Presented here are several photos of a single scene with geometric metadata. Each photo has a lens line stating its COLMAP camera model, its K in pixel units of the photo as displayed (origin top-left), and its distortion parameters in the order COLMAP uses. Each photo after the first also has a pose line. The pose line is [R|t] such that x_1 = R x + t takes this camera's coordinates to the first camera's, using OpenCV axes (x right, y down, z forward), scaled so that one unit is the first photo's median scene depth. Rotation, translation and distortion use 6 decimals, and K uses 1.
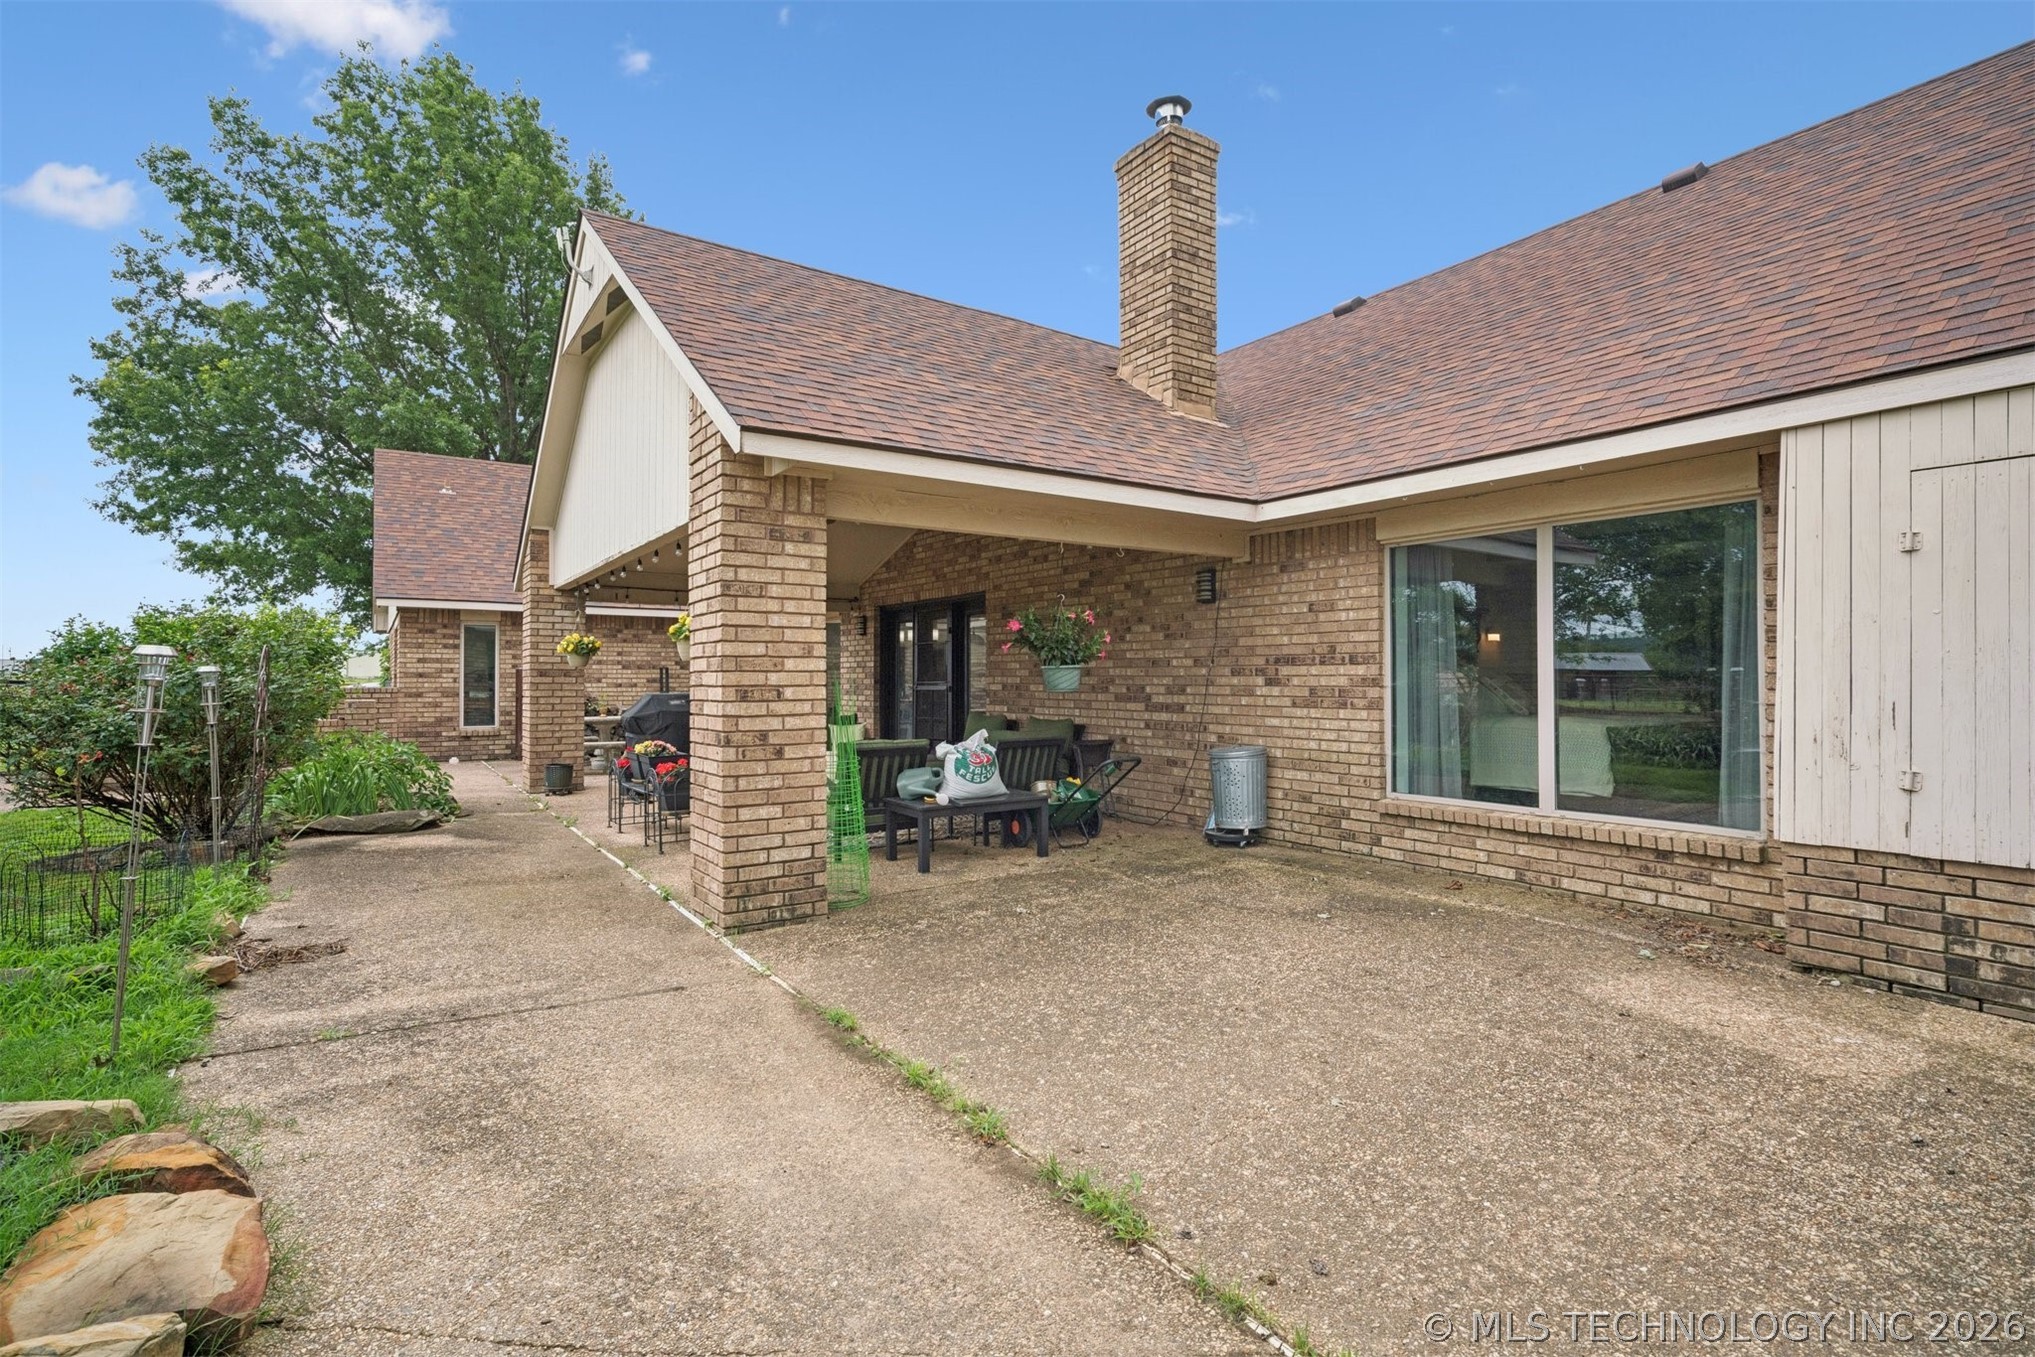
lens RADIAL K [[944.4, 0, 985.3], [0, 944.4, 678.8], [0, 0, 1]] dist [-0.010688, 0.000594]
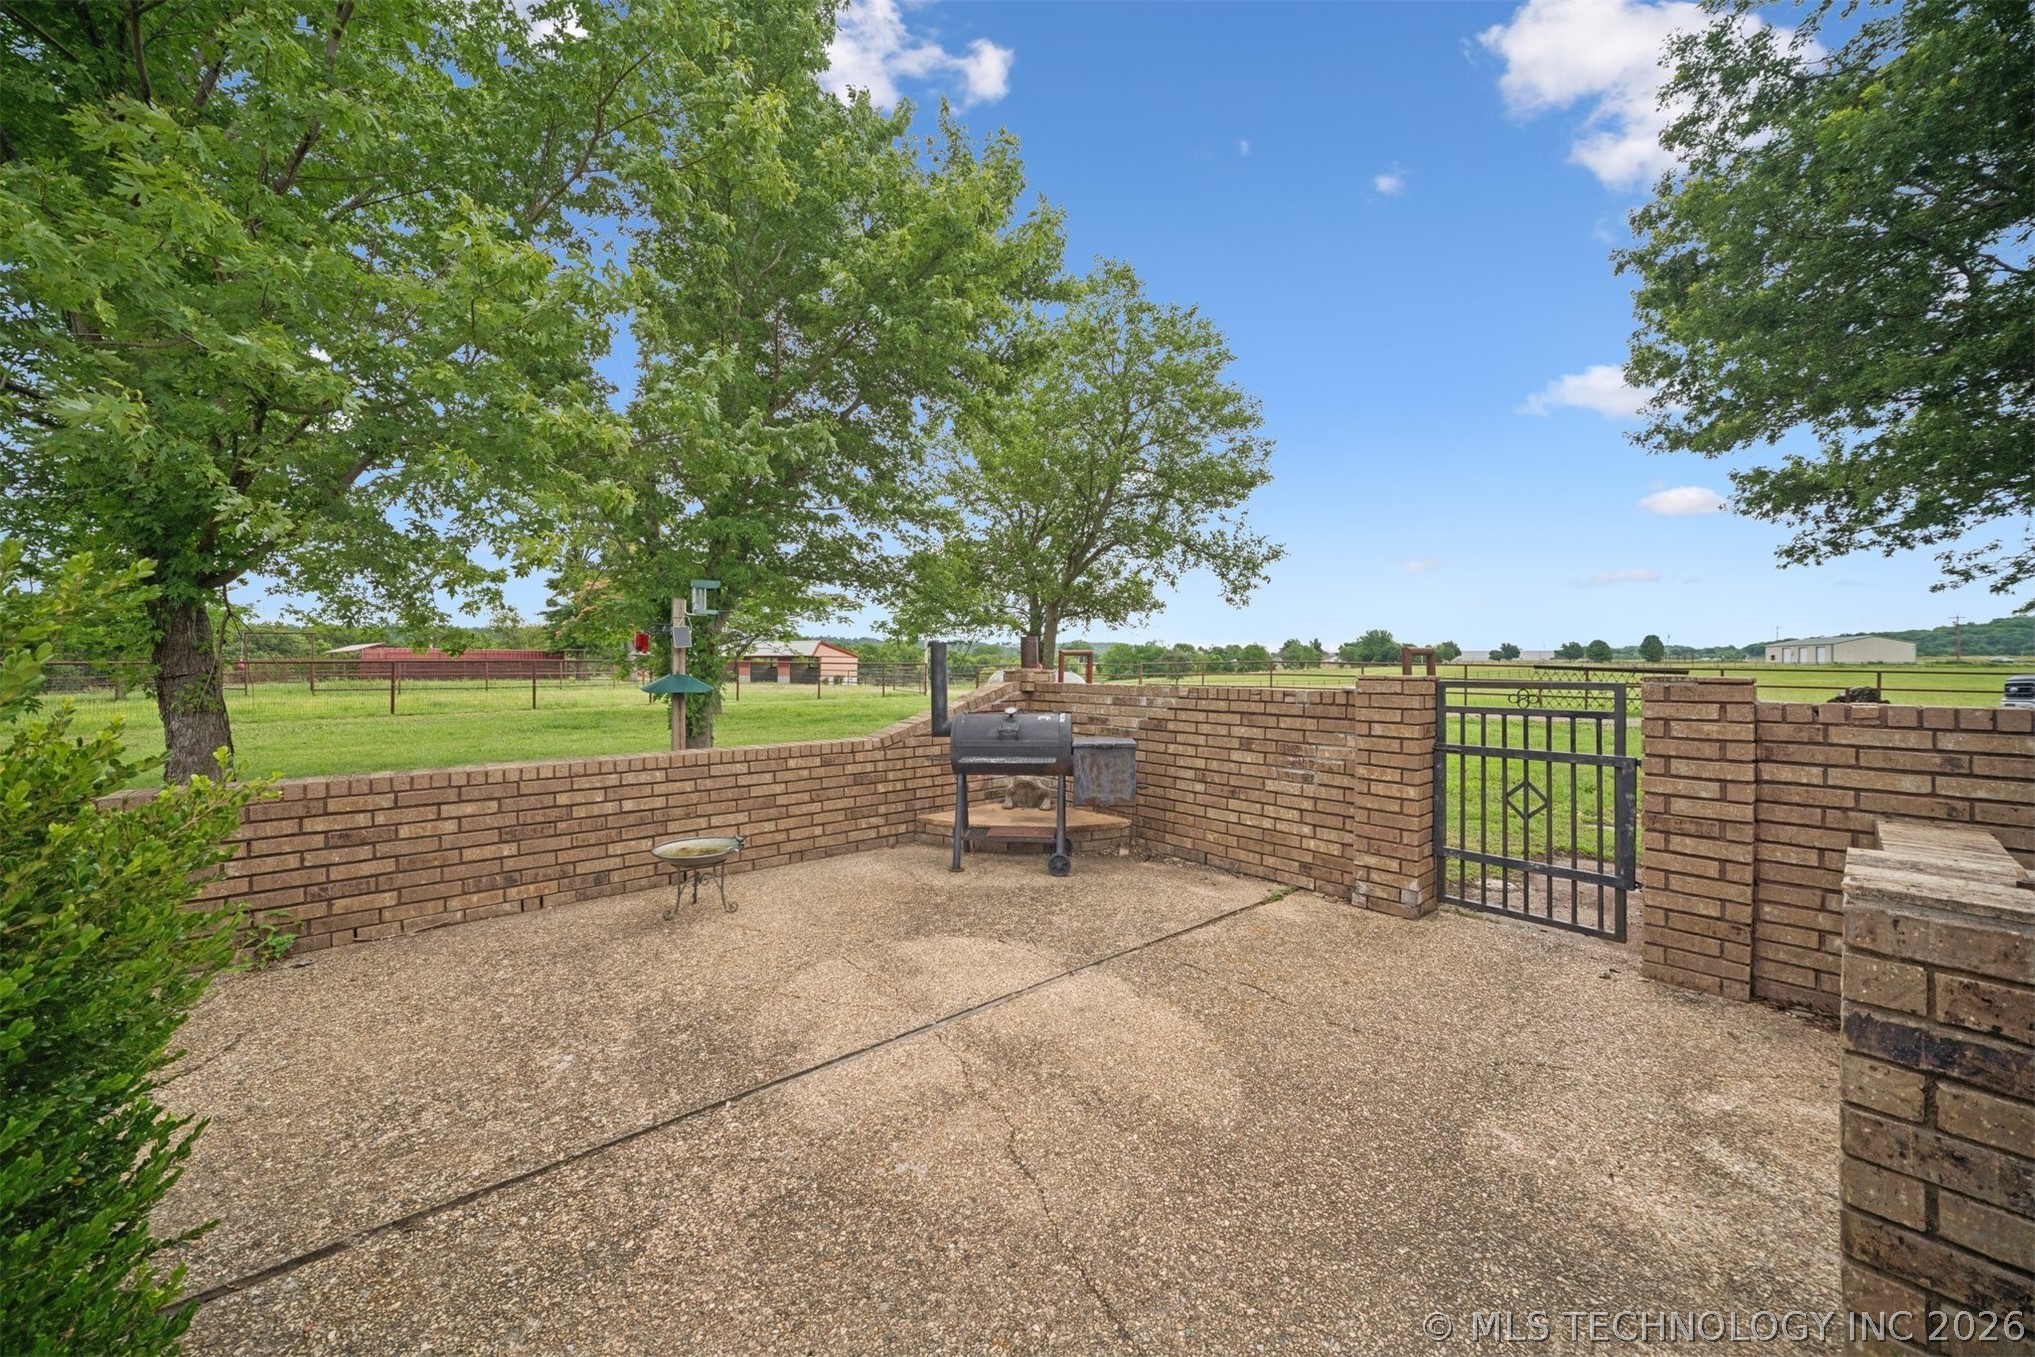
lens RADIAL K [[711.8, 0, 1013.3], [0, 711.8, 663.5], [0, 0, 1]] dist [-0.017016, 0.000413]
pose [[0.118651, 0.001221, -0.992935, -0.637898], [-0.001569, 0.999998, 0.001042, -0.000745], [0.992935, 0.001434, 0.118653, 0.613459]]
